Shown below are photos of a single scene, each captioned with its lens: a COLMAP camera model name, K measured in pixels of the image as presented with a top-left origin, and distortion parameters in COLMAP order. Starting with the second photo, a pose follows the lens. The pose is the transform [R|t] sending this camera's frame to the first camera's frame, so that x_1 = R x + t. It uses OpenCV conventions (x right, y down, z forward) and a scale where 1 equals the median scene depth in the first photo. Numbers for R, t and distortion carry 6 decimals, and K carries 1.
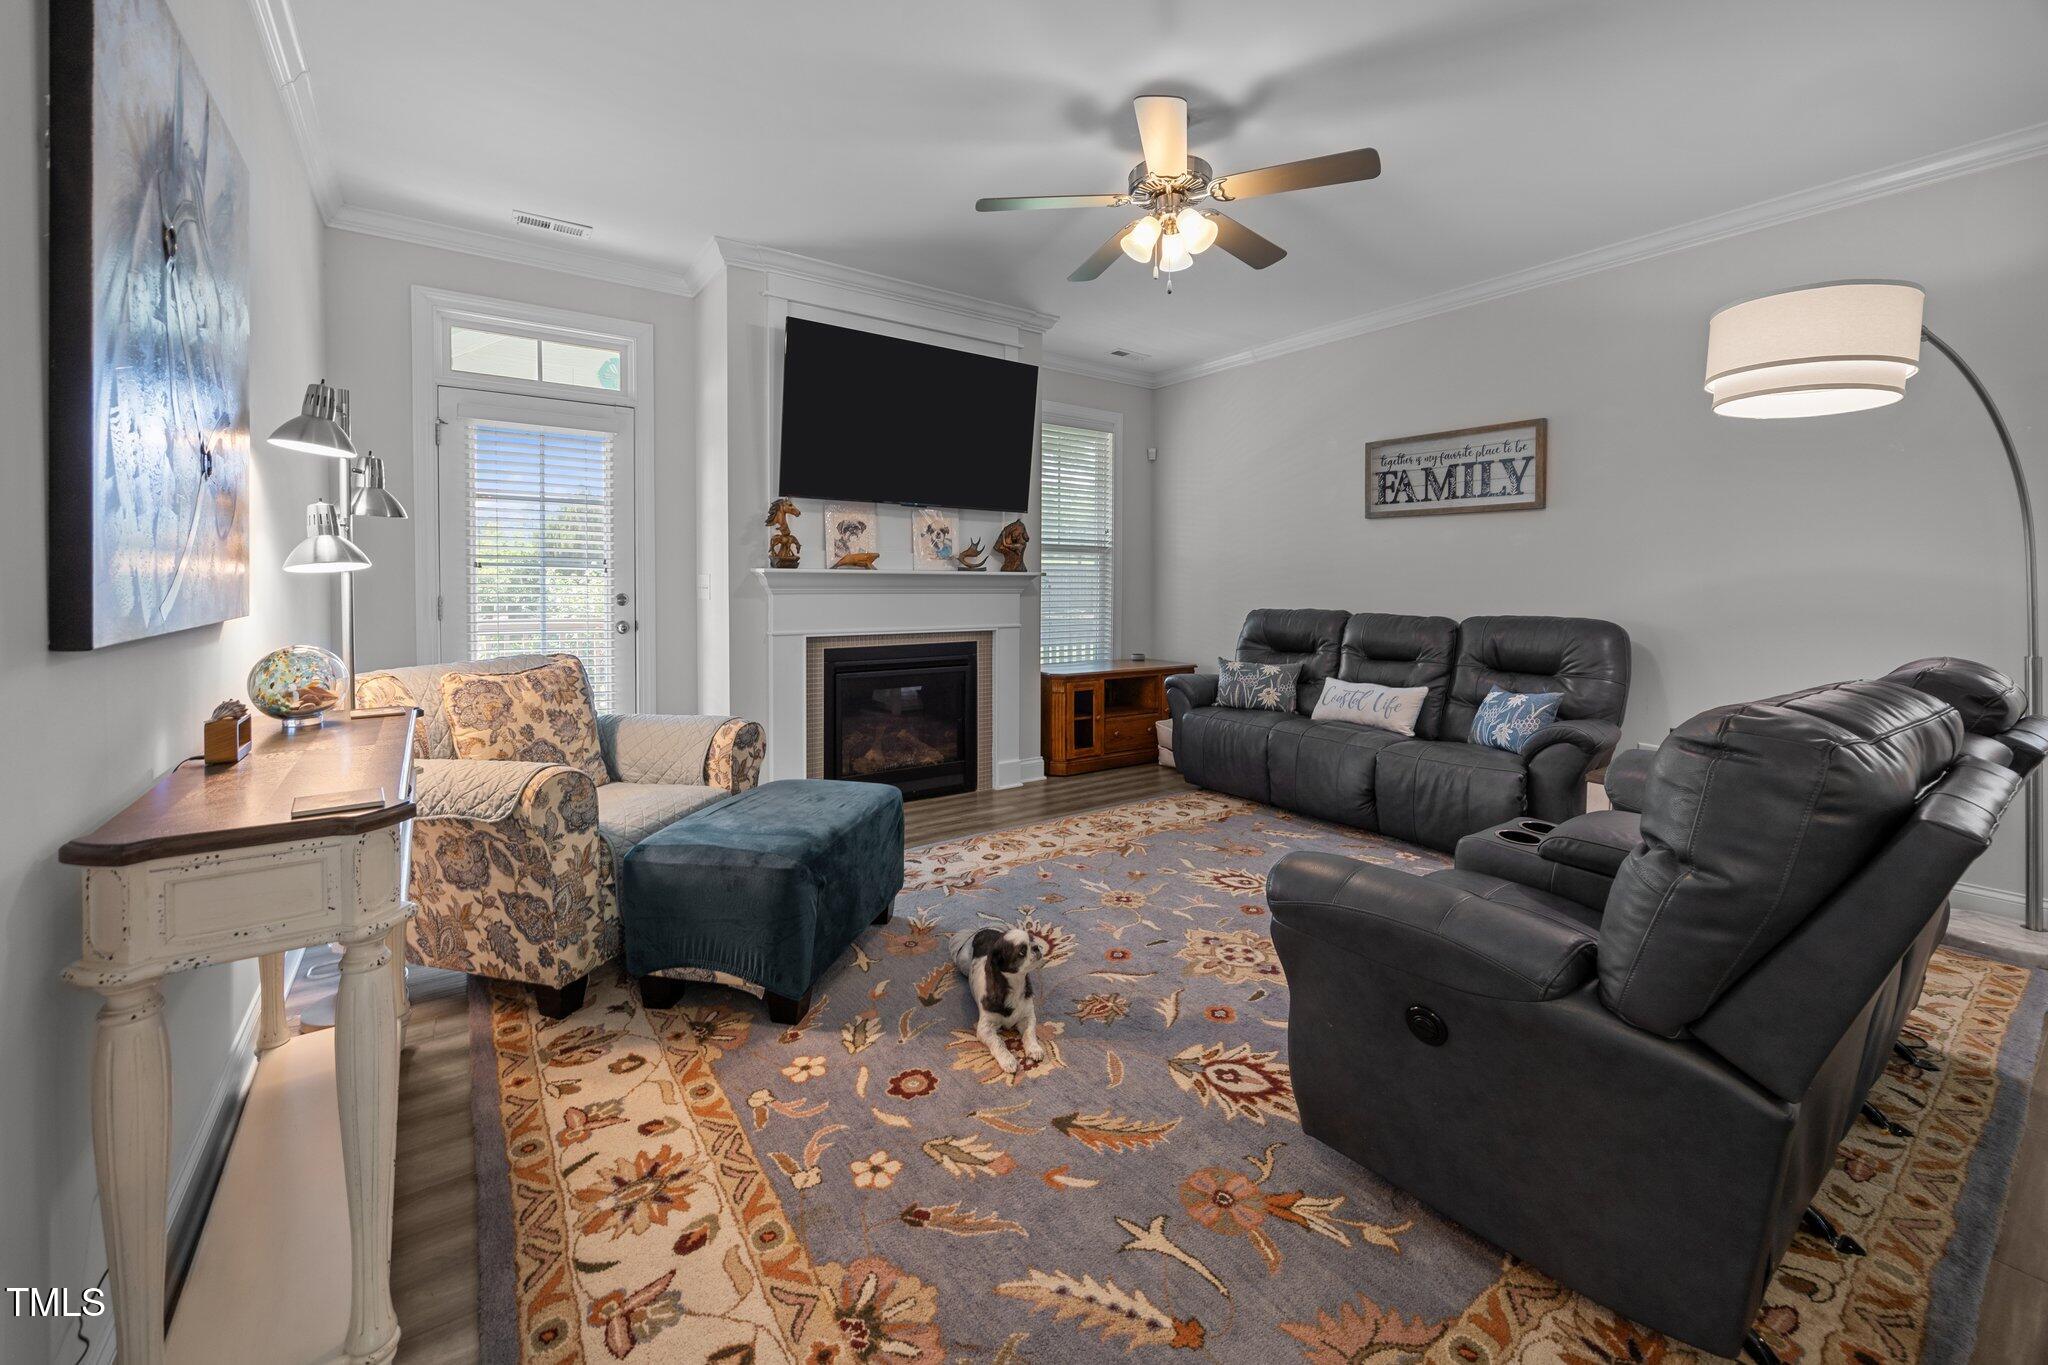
lens RADIAL K [[824.2, 0, 1014.6], [0, 824.2, 593.6], [0, 0, 1]] dist [-0.002587, -0.000353]
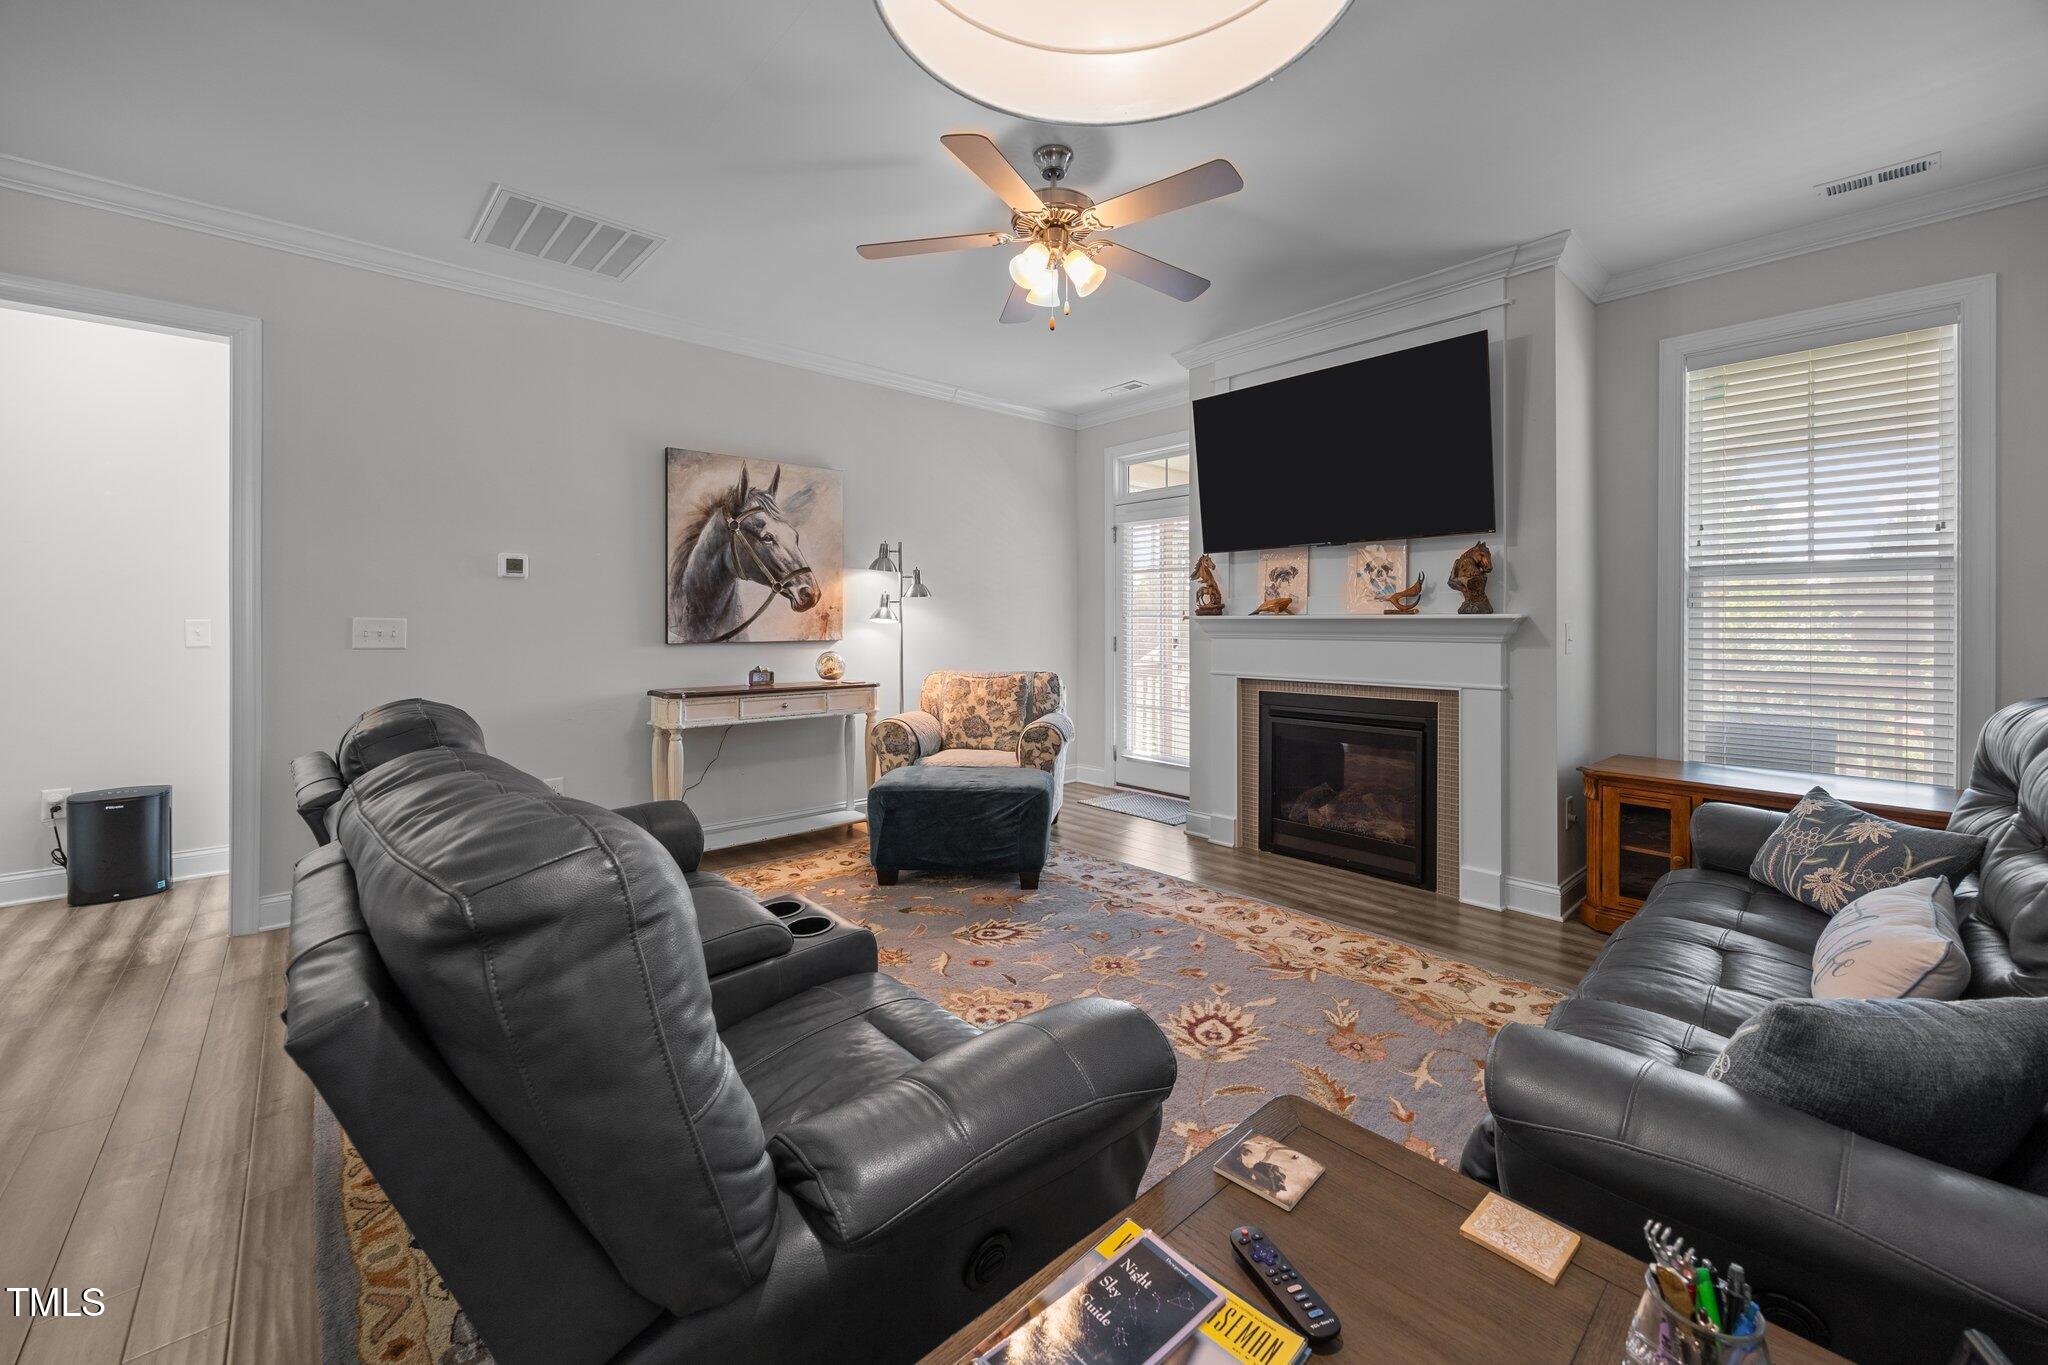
lens RADIAL K [[804.0, 0, 1025.6], [0, 804.0, 625.3], [0, 0, 1]] dist [-0.000019, 0.000315]
pose [[0.126177, -0.004665, -0.991997, 0.753214], [-0.017736, 0.999818, -0.006958, -0.004570], [0.991849, 0.018472, 0.126072, 0.572521]]
